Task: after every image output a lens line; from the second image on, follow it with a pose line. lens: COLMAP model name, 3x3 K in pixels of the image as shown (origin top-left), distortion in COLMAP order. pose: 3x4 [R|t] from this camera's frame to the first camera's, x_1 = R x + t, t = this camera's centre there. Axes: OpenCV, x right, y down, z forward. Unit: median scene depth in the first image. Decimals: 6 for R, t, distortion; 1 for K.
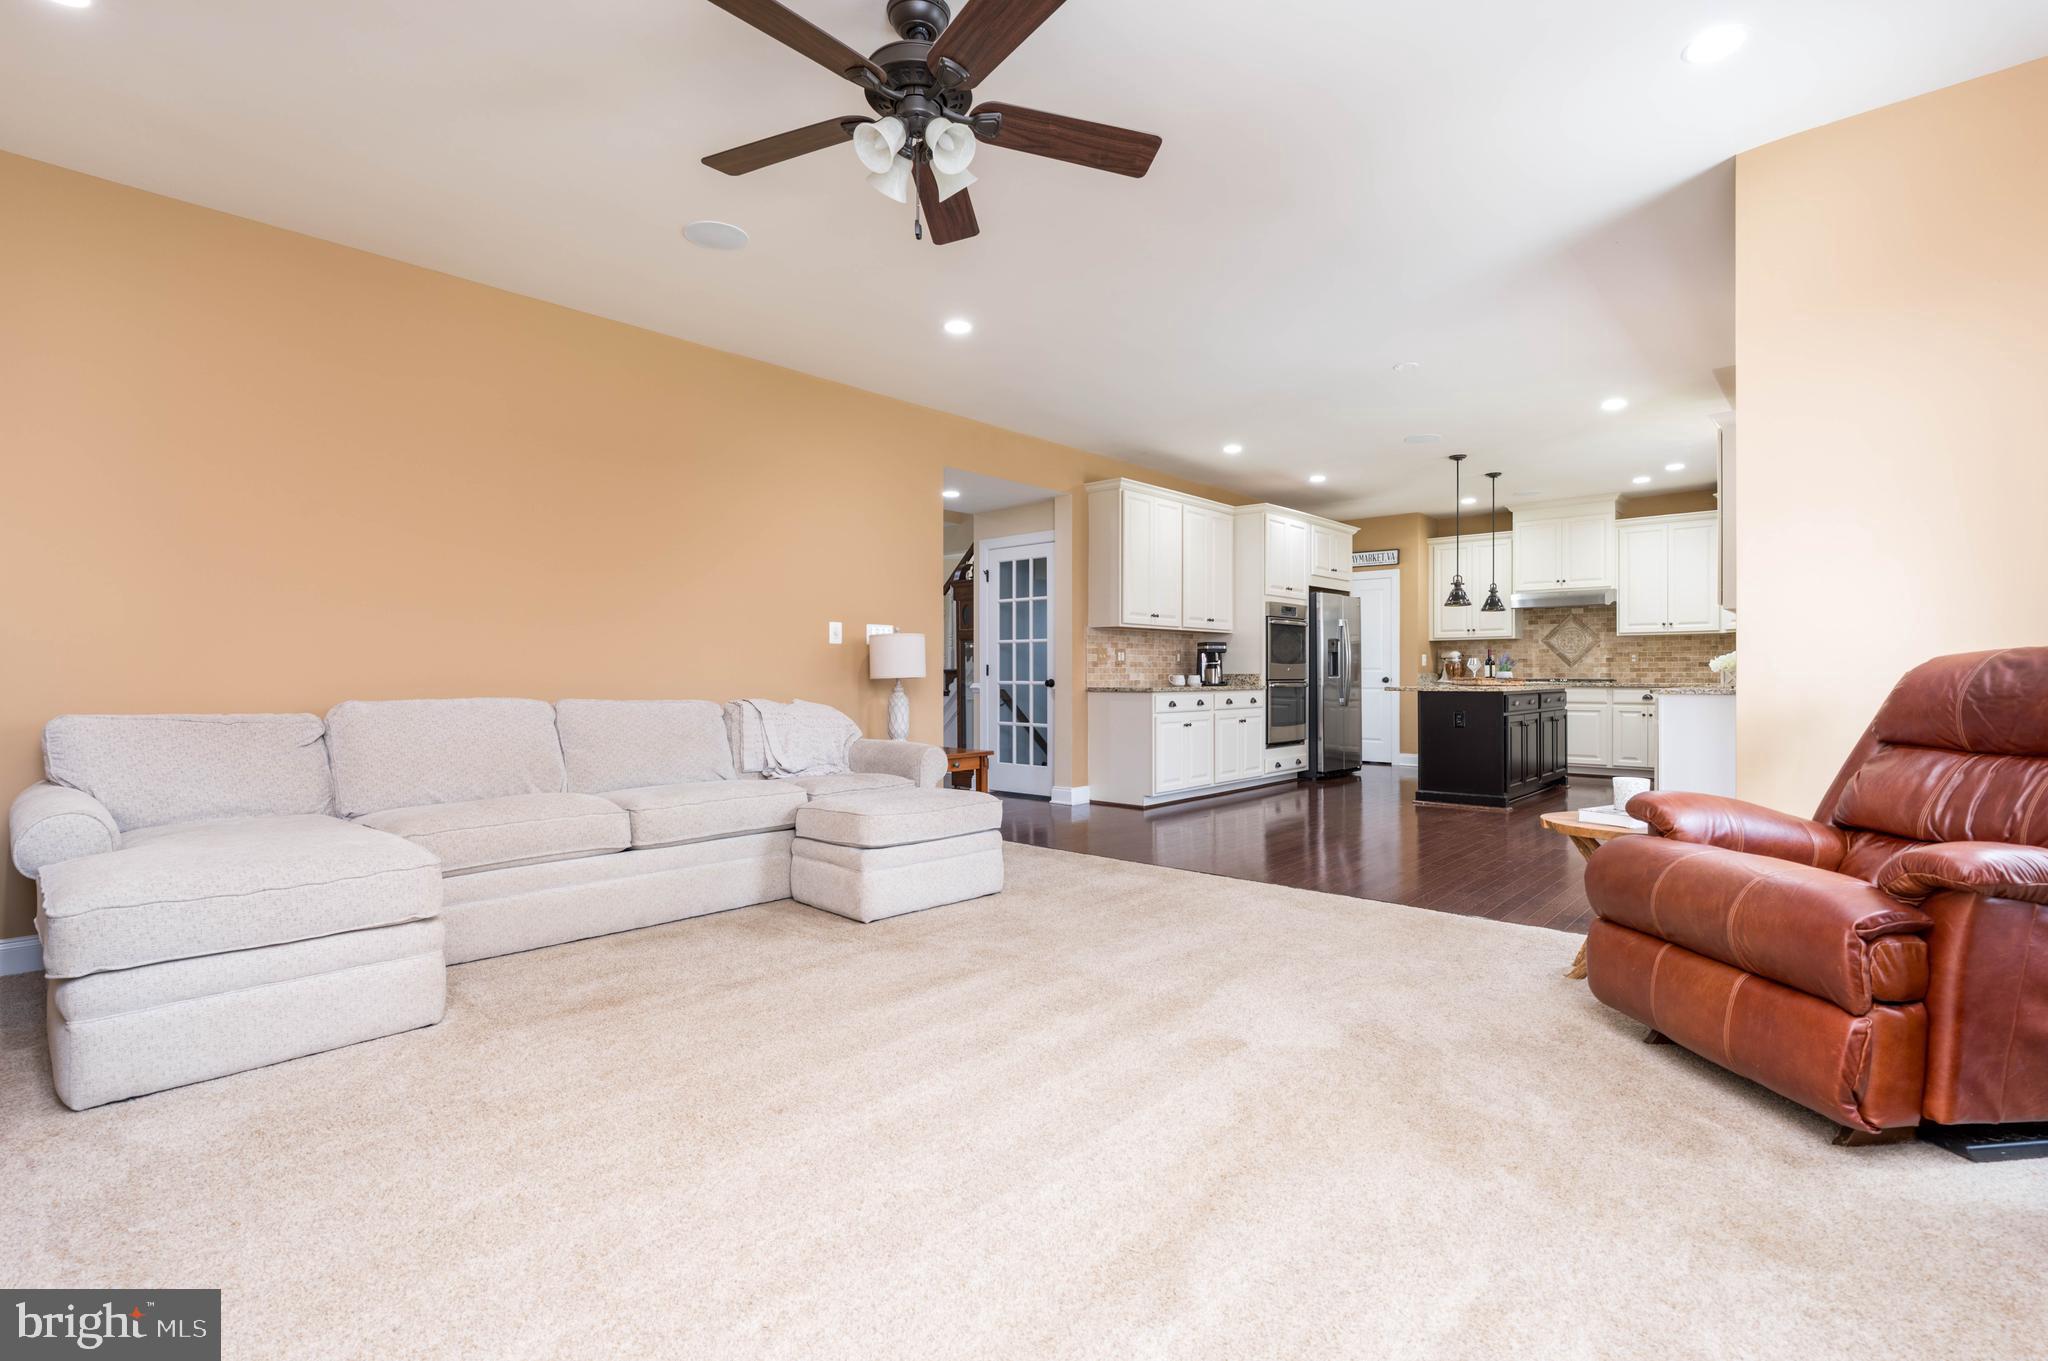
lens RADIAL K [[943.8, 0, 1019.3], [0, 943.8, 678.9], [0, 0, 1]] dist [-0.004815, 0.002241]
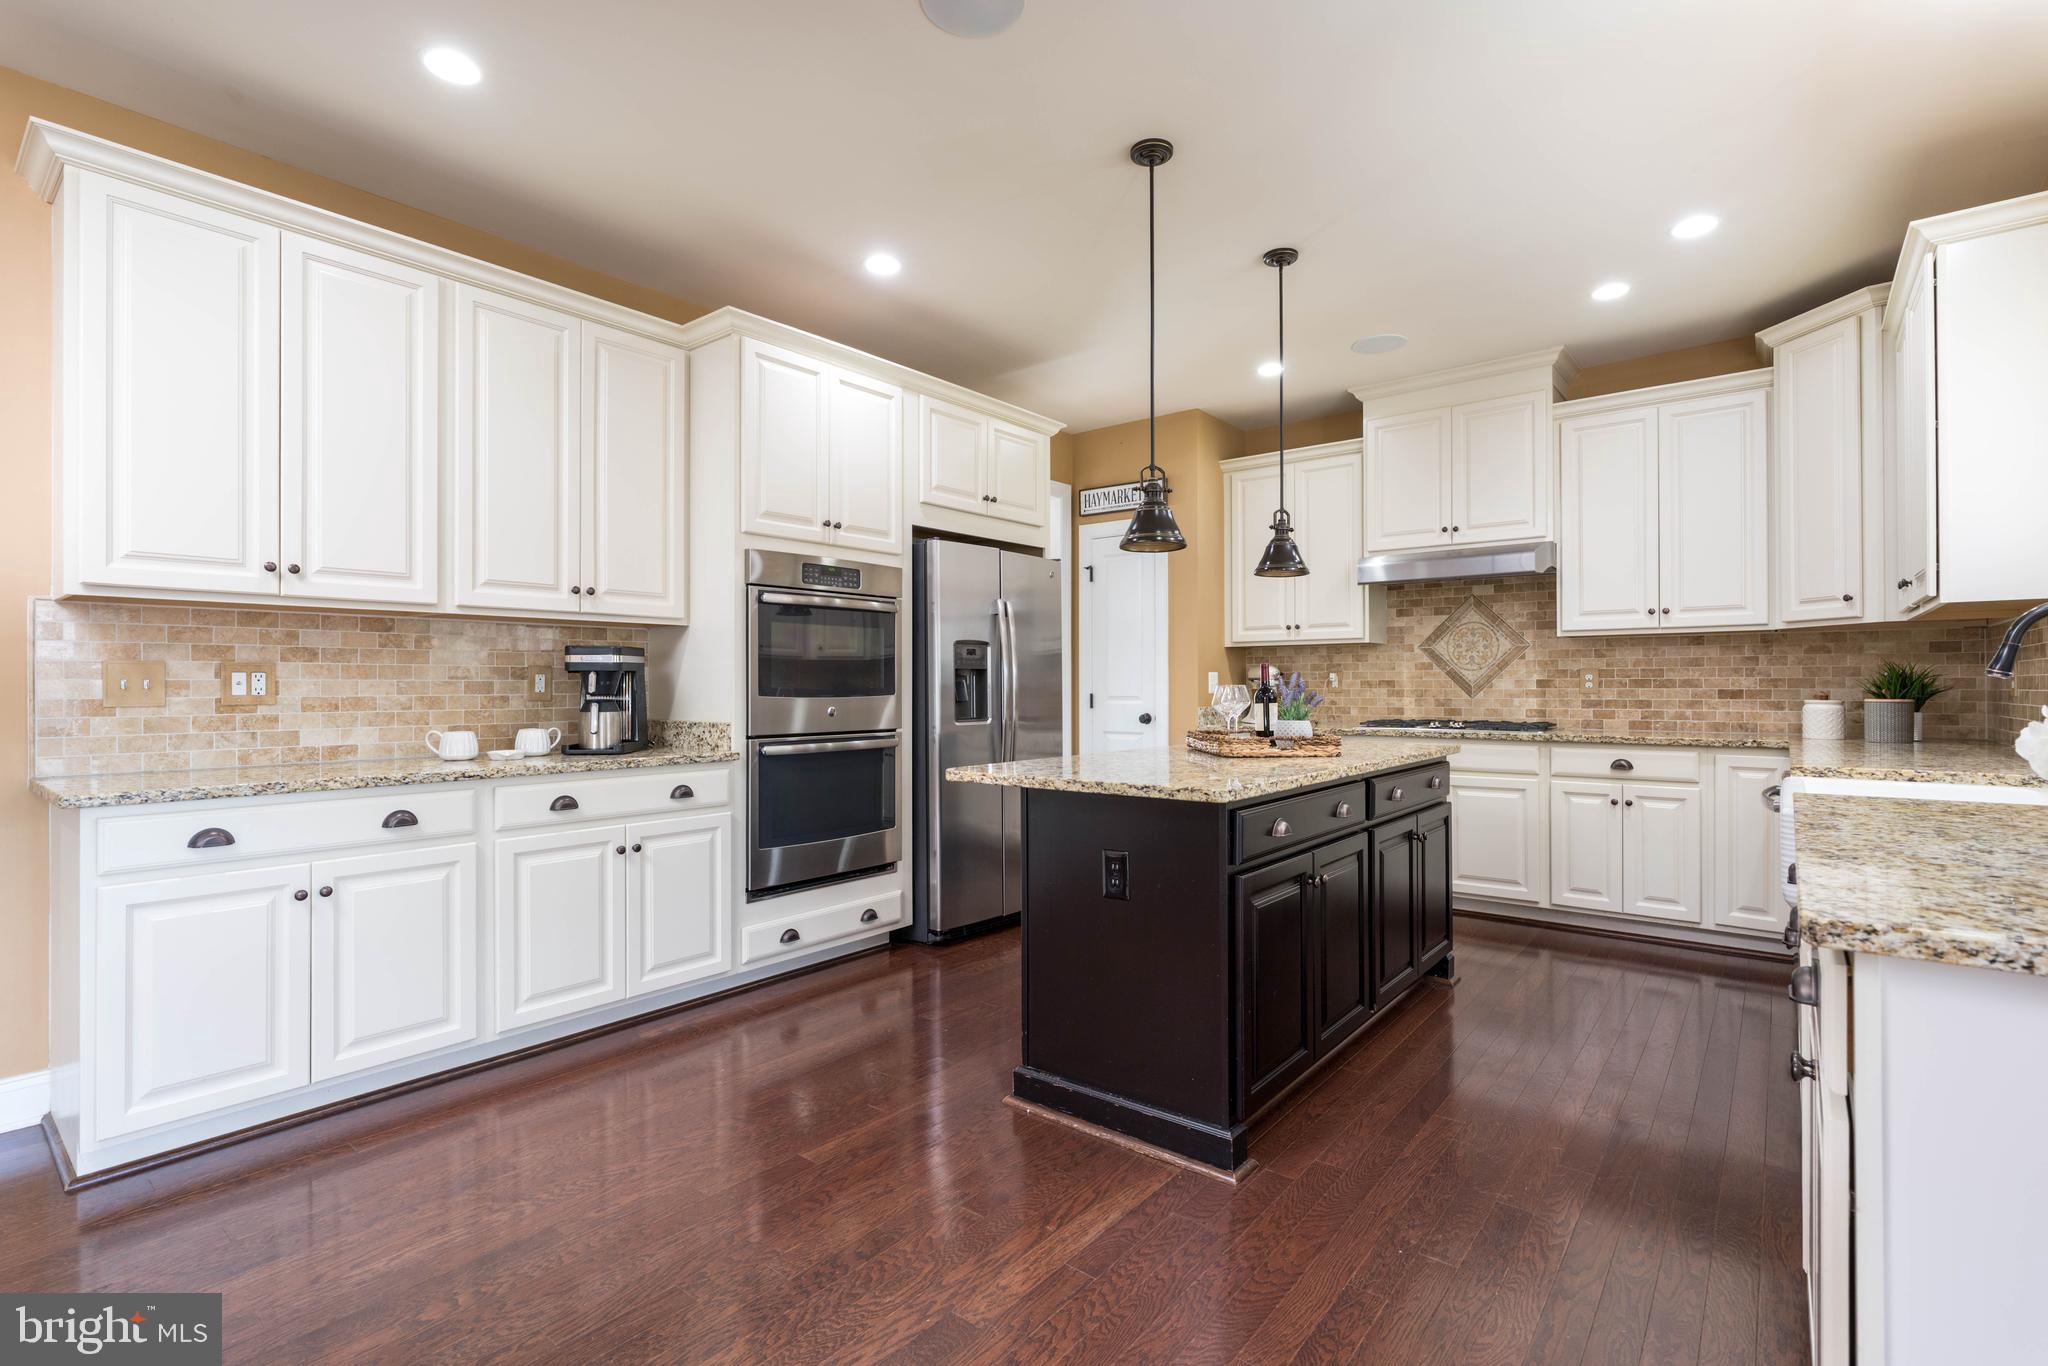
lens RADIAL K [[943.8, 0, 1025.8], [0, 943.8, 682.8], [0, 0, 1]] dist [-0.004815, 0.002241]
pose [[0.998157, -0.000555, 0.060684, 0.334606], [0.000934, 0.999980, -0.006228, -0.018996], [-0.060680, 0.006274, 0.998138, 0.537711]]
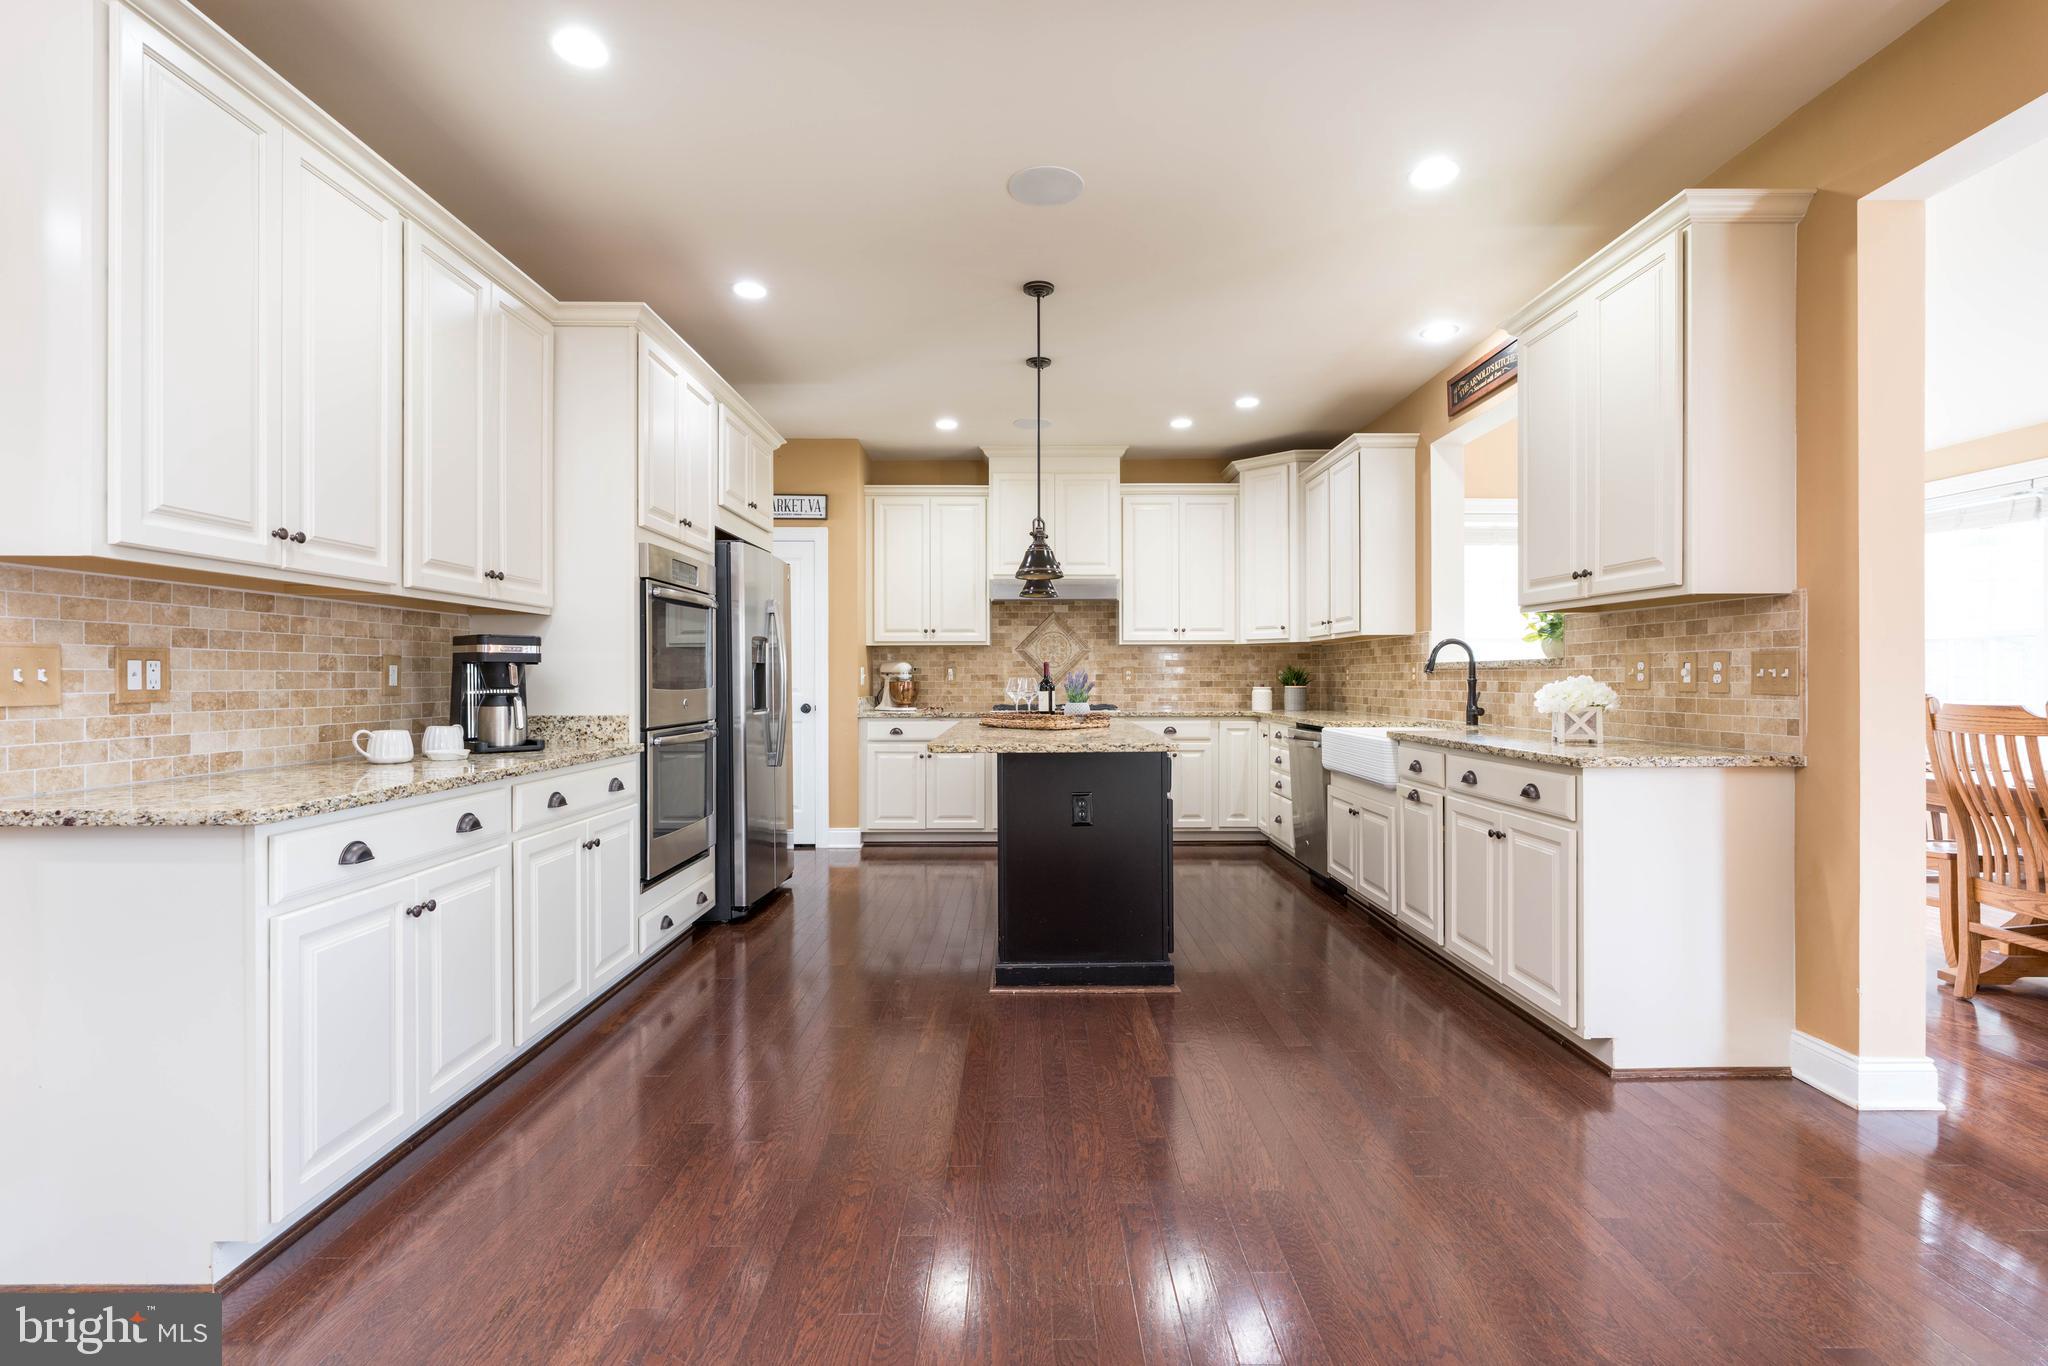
lens RADIAL K [[943.8, 0, 1030.7], [0, 943.8, 677.8], [0, 0, 1]] dist [-0.004815, 0.002241]
pose [[0.732850, -0.000187, 0.680391, 0.096323], [0.003884, 0.999985, -0.003908, -0.018365], [-0.680380, 0.005506, 0.732839, 0.535448]]
